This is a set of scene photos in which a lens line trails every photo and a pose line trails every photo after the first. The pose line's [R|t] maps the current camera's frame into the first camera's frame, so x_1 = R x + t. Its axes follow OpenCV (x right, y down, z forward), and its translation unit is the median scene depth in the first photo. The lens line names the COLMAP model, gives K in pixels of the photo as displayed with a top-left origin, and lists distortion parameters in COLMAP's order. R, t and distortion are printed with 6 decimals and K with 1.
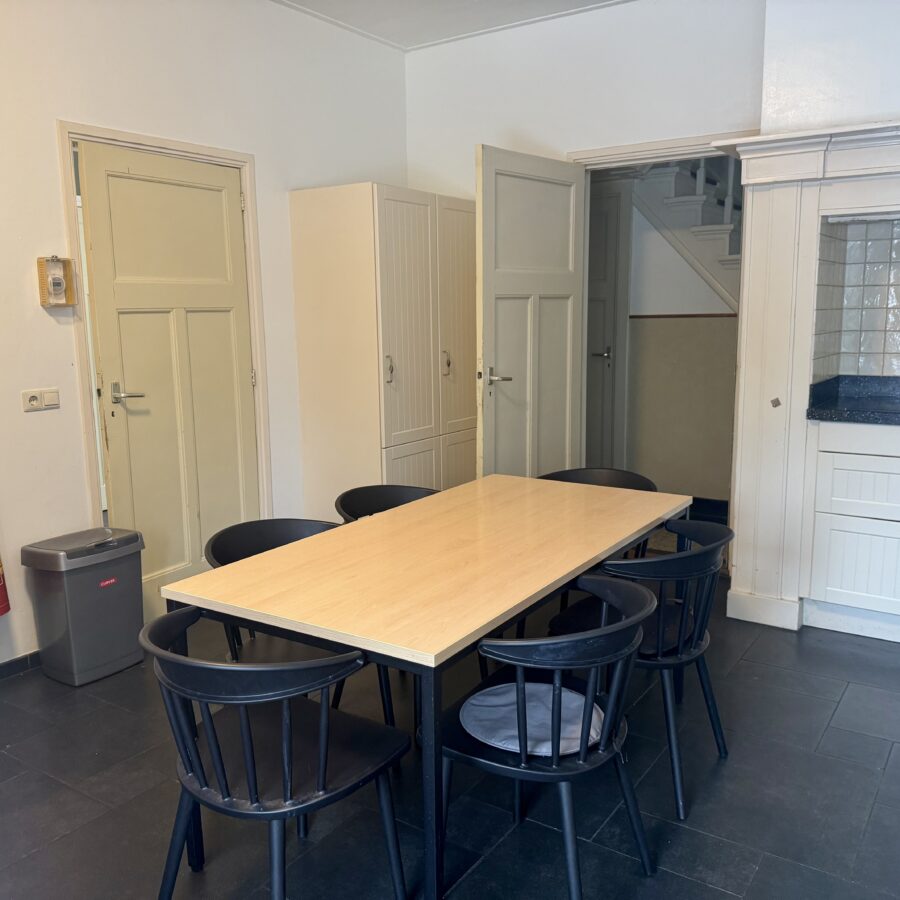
lens RADIAL K [[840.2, 0, 450.0], [0, 840.2, 450.0], [0, 0, 1]] dist [0.005073, -0.026645]
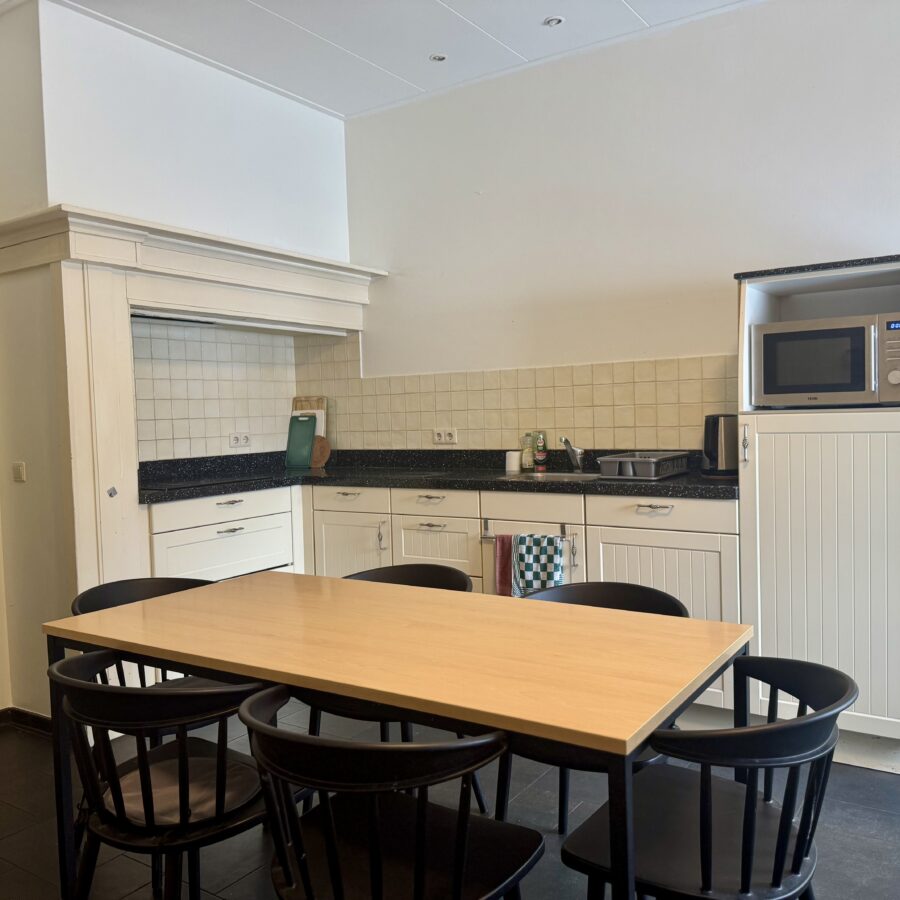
lens RADIAL K [[840.2, 0, 450.0], [0, 840.2, 450.0], [0, 0, 1]] dist [0.005073, -0.026645]
pose [[0.005836, -0.026252, 0.999638, -0.583014], [0.194096, 0.980674, 0.024620, -0.056024], [-0.980965, 0.193882, 0.010819, 0.652381]]
